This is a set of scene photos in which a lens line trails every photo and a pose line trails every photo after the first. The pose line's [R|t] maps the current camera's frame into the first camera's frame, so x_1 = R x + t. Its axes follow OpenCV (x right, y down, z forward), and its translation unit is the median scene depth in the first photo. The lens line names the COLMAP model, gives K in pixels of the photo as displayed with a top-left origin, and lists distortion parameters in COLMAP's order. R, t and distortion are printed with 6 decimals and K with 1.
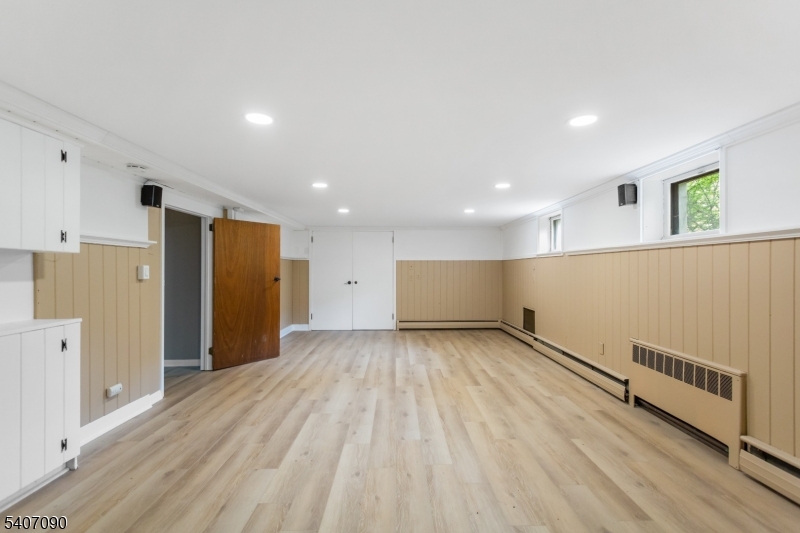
lens RADIAL K [[386.5, 0, 402.8], [0, 386.5, 267.8], [0, 0, 1]] dist [-0.000944, 0.000560]
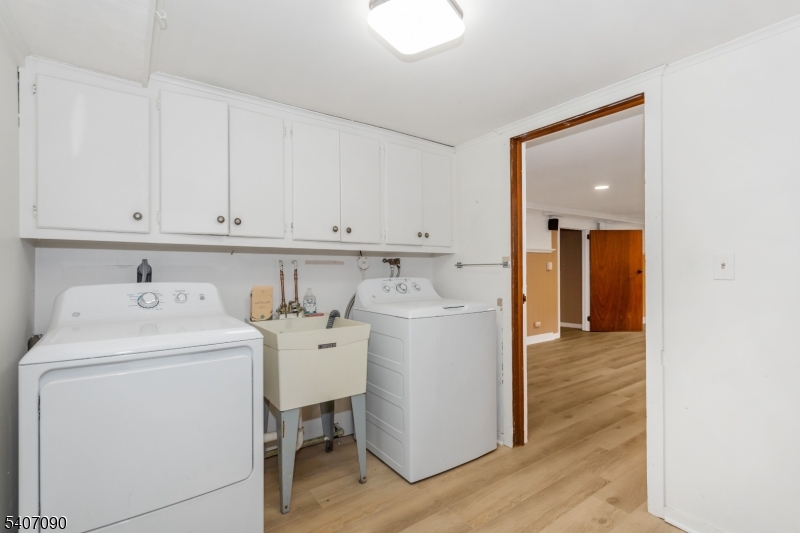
lens RADIAL K [[386.5, 0, 402.0], [0, 386.5, 265.6], [0, 0, 1]] dist [-0.000944, 0.000560]
pose [[0.588335, -0.002484, -0.808614, 0.364195], [0.010009, 0.999941, 0.004211, -0.005838], [0.808555, -0.010571, 0.588325, -0.586142]]
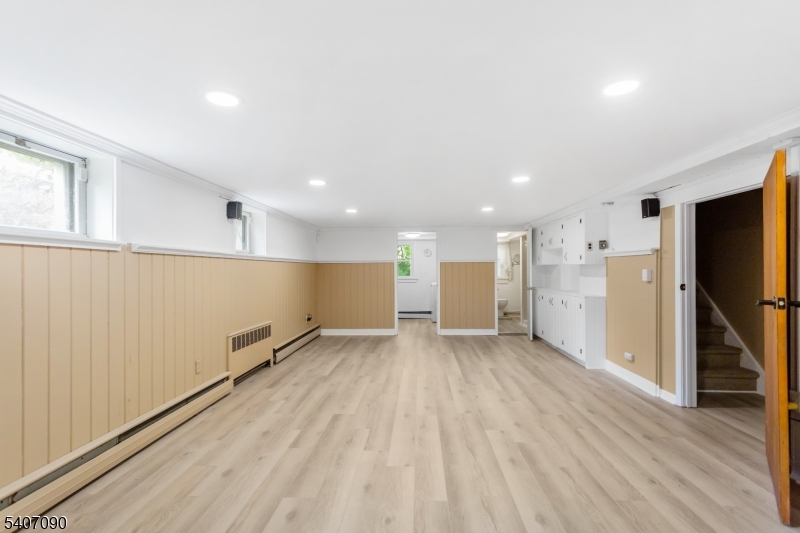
lens RADIAL K [[386.5, 0, 400.7], [0, 386.5, 268.4], [0, 0, 1]] dist [-0.000944, 0.000560]
pose [[-0.997863, 0.005494, 0.065115, 0.004070], [0.005008, 0.999958, -0.007628, -0.002624], [-0.065154, -0.007286, -0.997849, 1.908309]]
